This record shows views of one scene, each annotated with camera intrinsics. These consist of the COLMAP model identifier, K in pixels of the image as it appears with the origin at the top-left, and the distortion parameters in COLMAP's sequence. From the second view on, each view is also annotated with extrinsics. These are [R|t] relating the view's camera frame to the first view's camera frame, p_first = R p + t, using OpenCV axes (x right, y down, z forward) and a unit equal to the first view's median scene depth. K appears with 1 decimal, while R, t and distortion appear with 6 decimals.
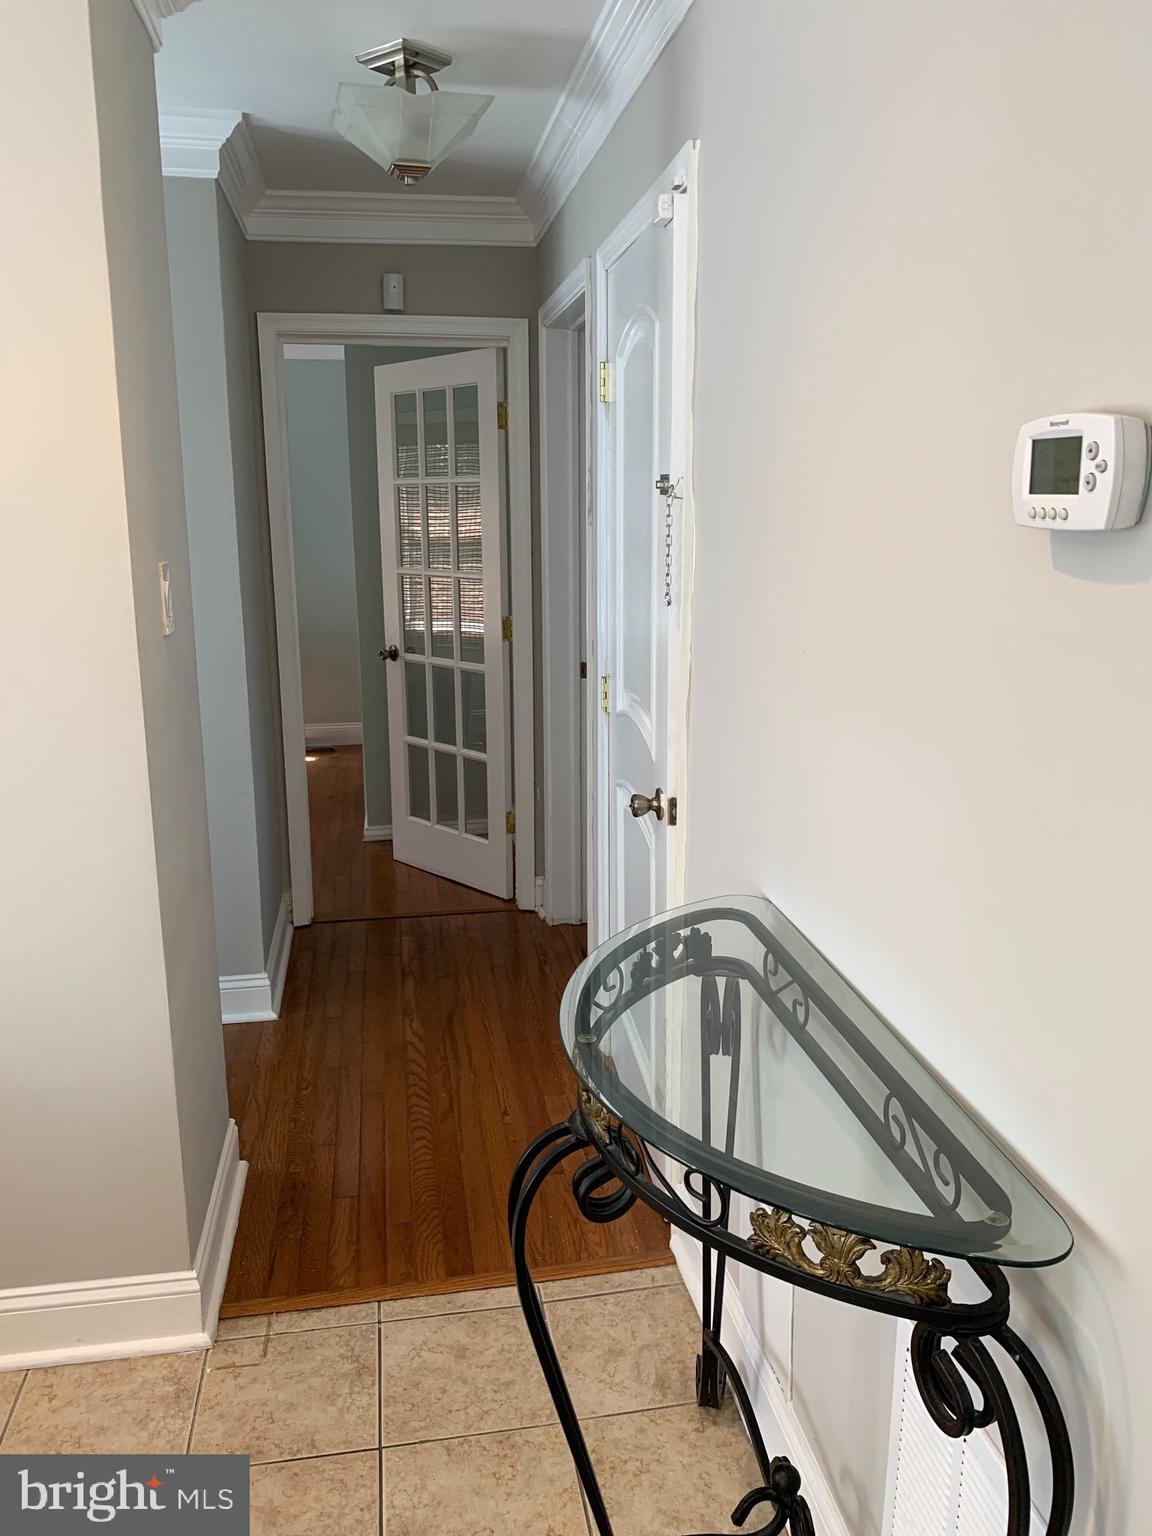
lens RADIAL K [[1180.5, 0, 566.4], [0, 1180.5, 757.9], [0, 0, 1]] dist [0.072801, -0.108407]
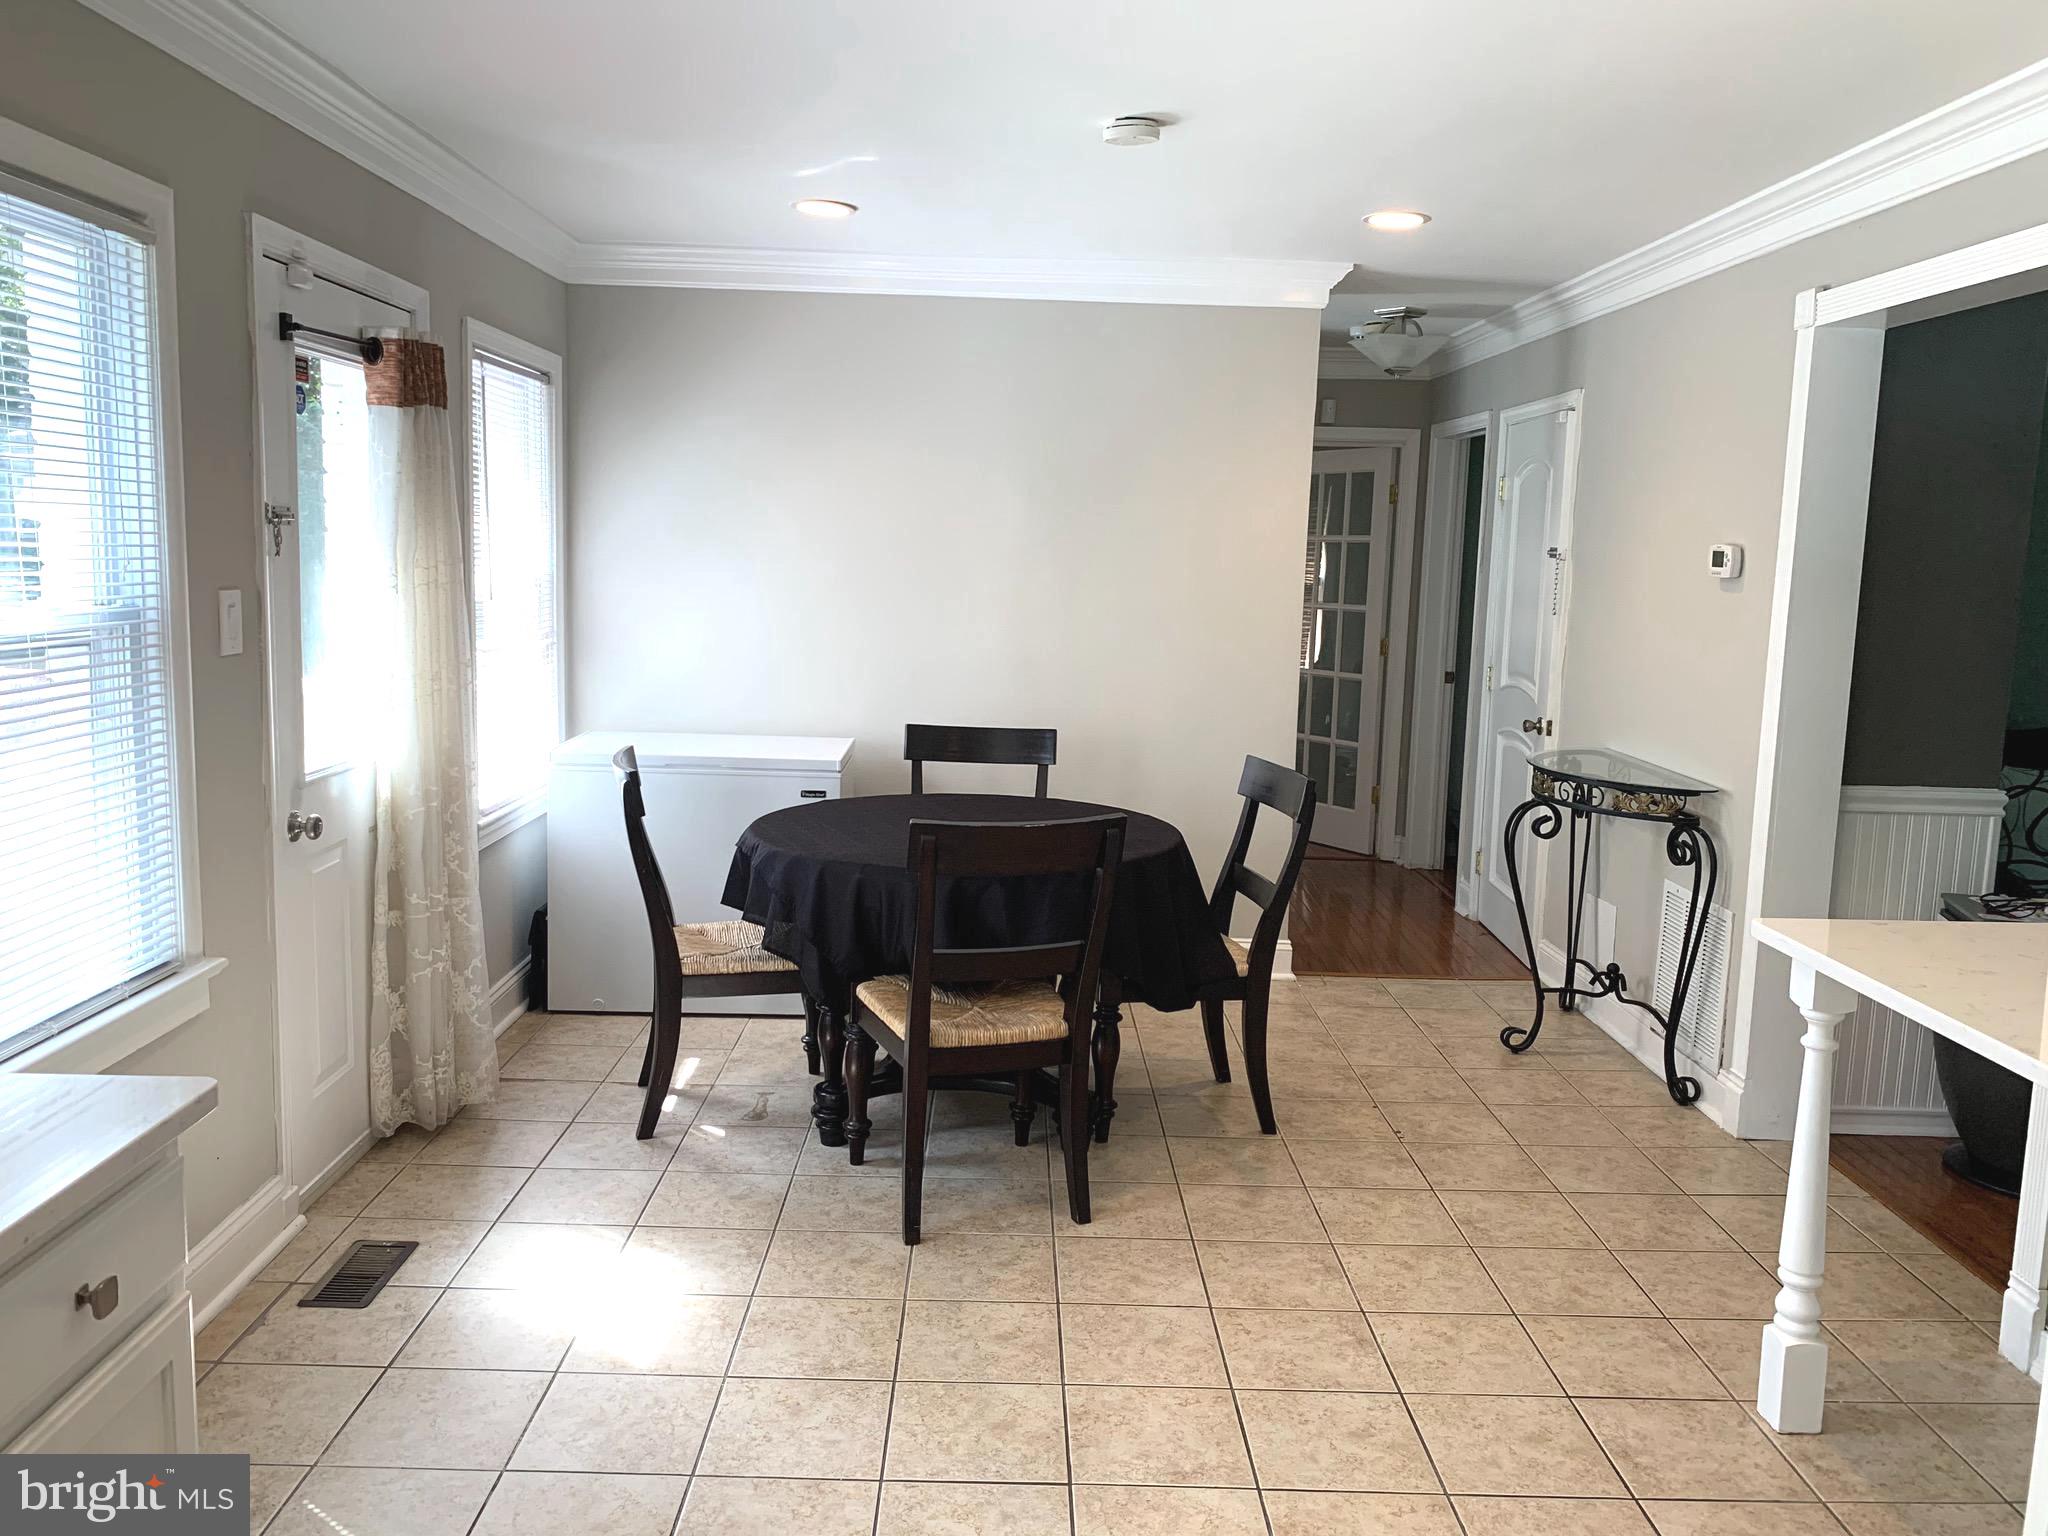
lens RADIAL K [[1573.9, 0, 1012.5], [0, 1573.9, 765.0], [0, 0, 1]] dist [0.072801, -0.108407]
pose [[0.987625, 0.051590, -0.148107, -0.378242], [-0.062231, 0.995734, -0.068132, 0.333125], [0.143960, 0.076506, 0.986622, -1.598376]]
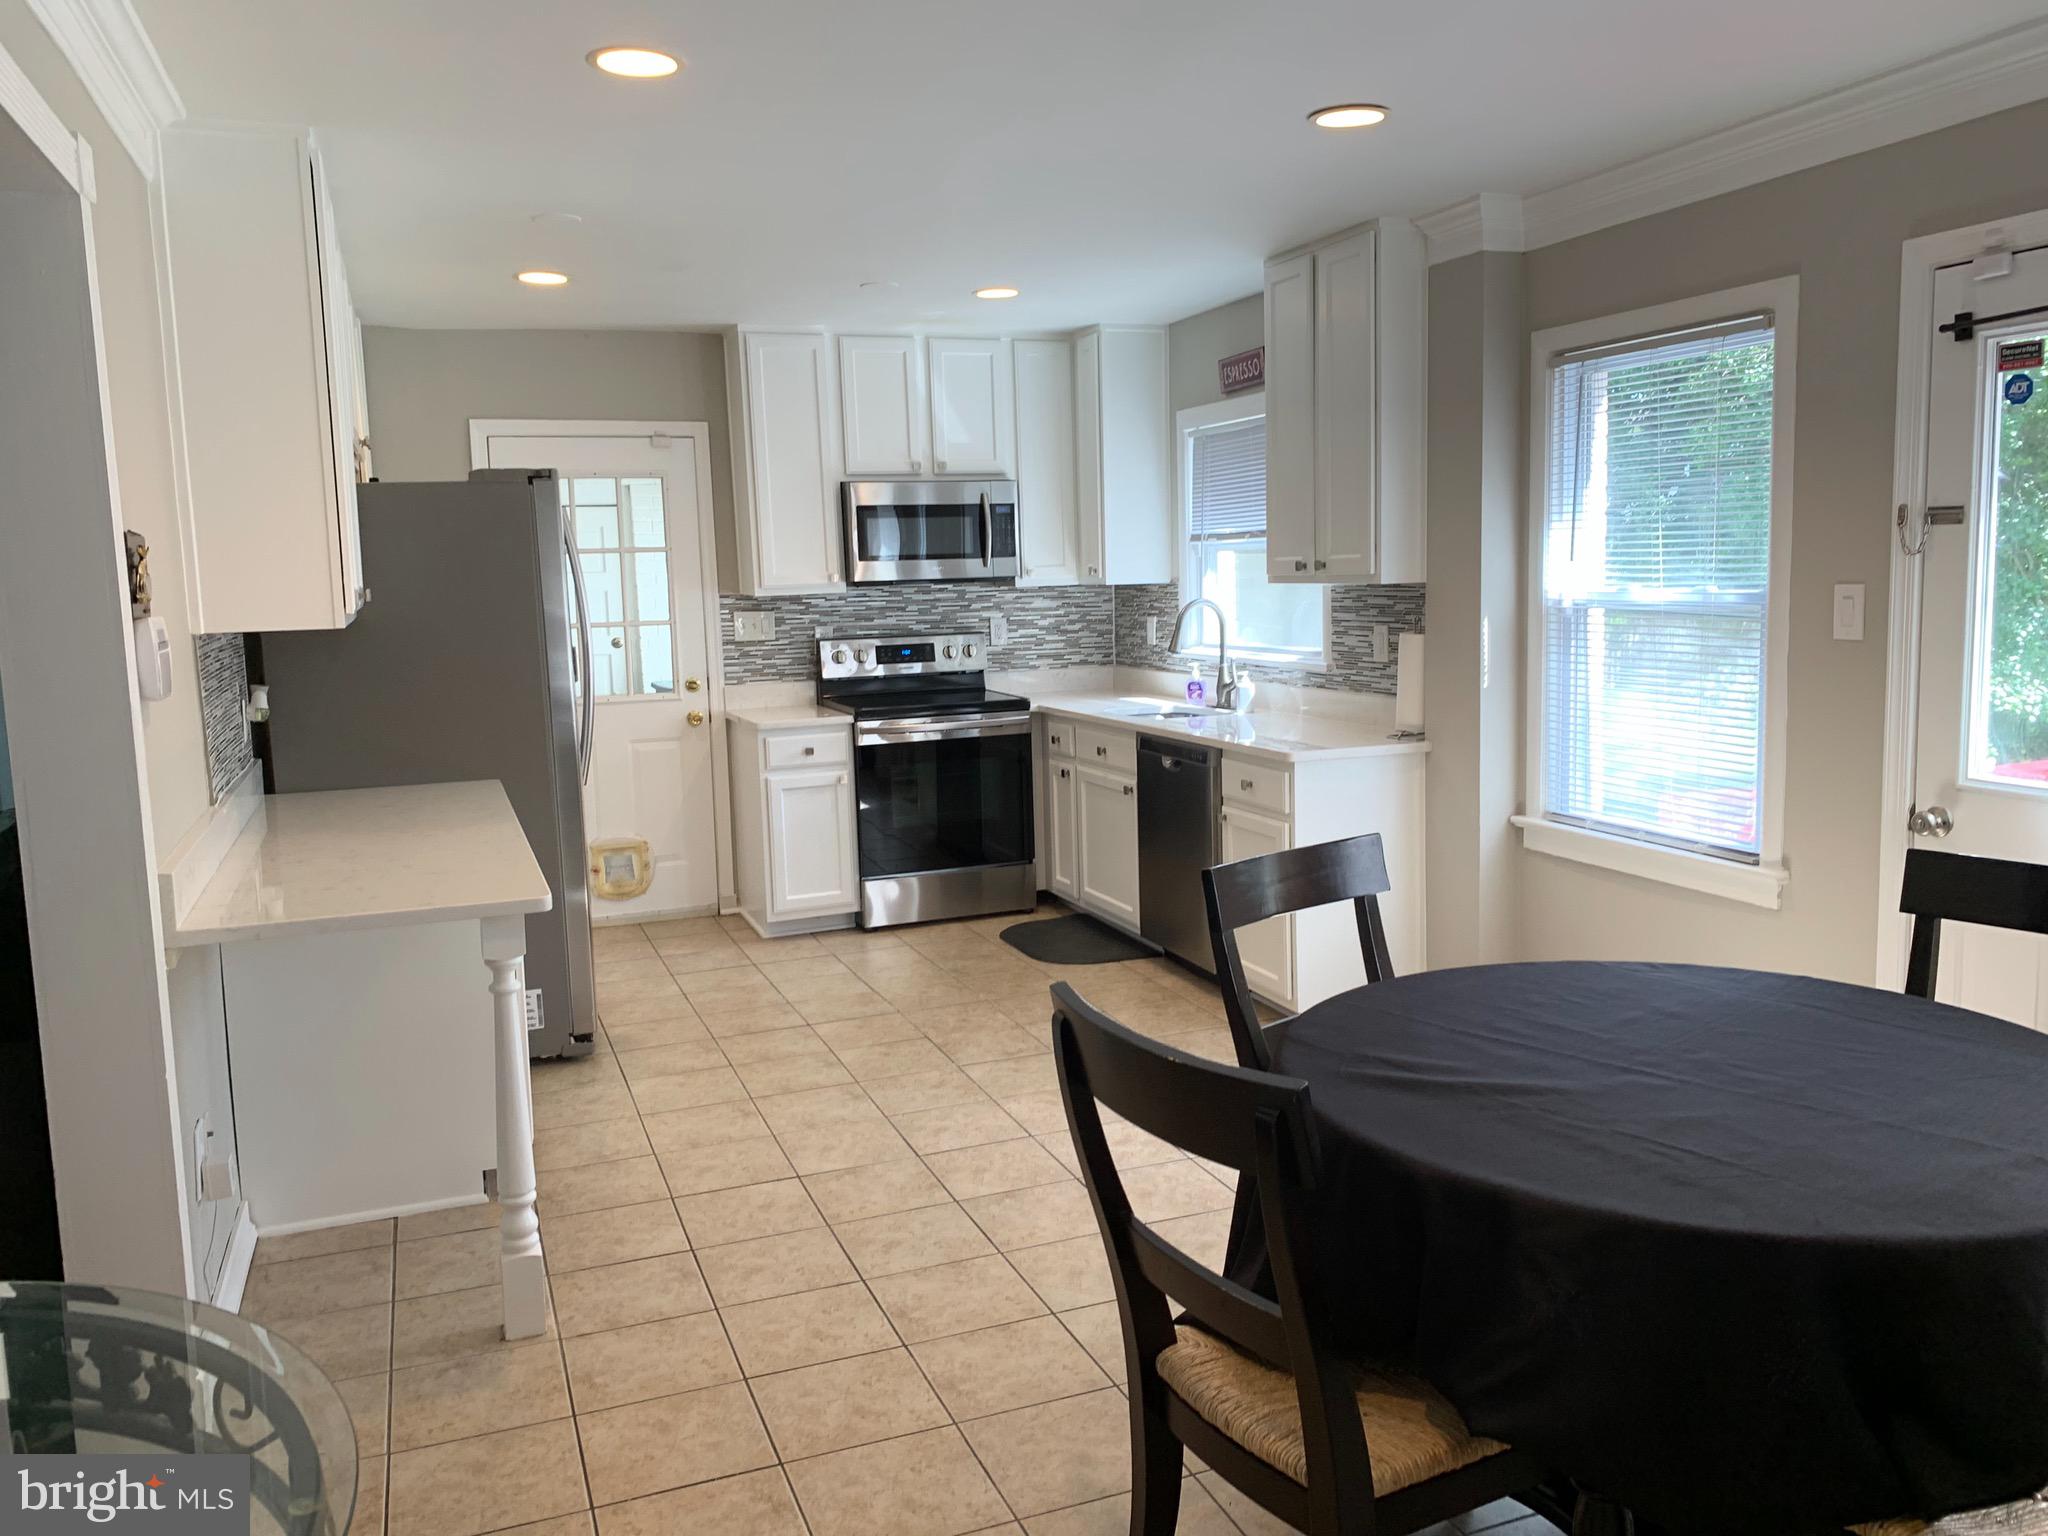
lens RADIAL K [[1566.9, 0, 1039.2], [0, 1566.9, 748.3], [0, 0, 1]] dist [0.152779, -0.408587]
pose [[-0.976629, 0.058234, -0.206892, -0.114998], [-0.010873, 0.947976, 0.318155, -0.211963], [0.214656, 0.312969, -0.925188, 1.007925]]
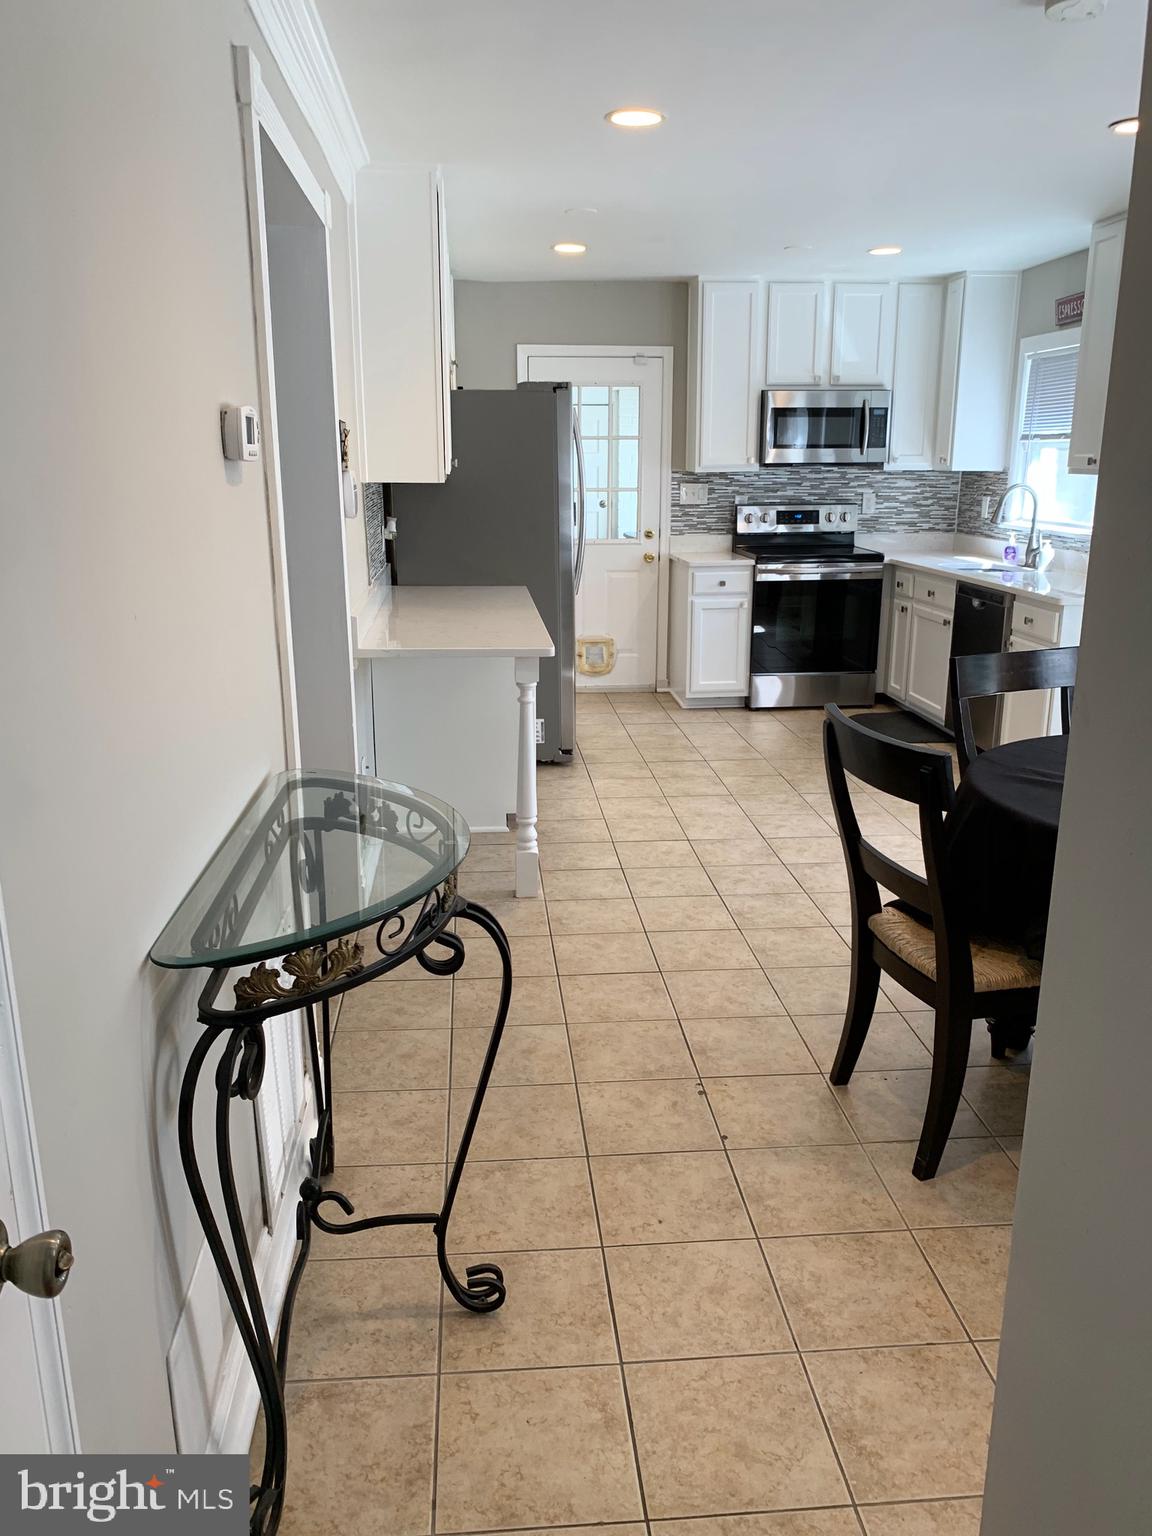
lens RADIAL K [[1186.0, 0, 576.0], [0, 1186.0, 768.0], [0, 0, 1]] dist [0.084809, -0.152679]
pose [[-0.997463, -0.012501, 0.070084, -0.136194], [0.020411, 0.892906, 0.449779, -0.281044], [-0.068201, 0.450069, -0.890386, 1.328753]]
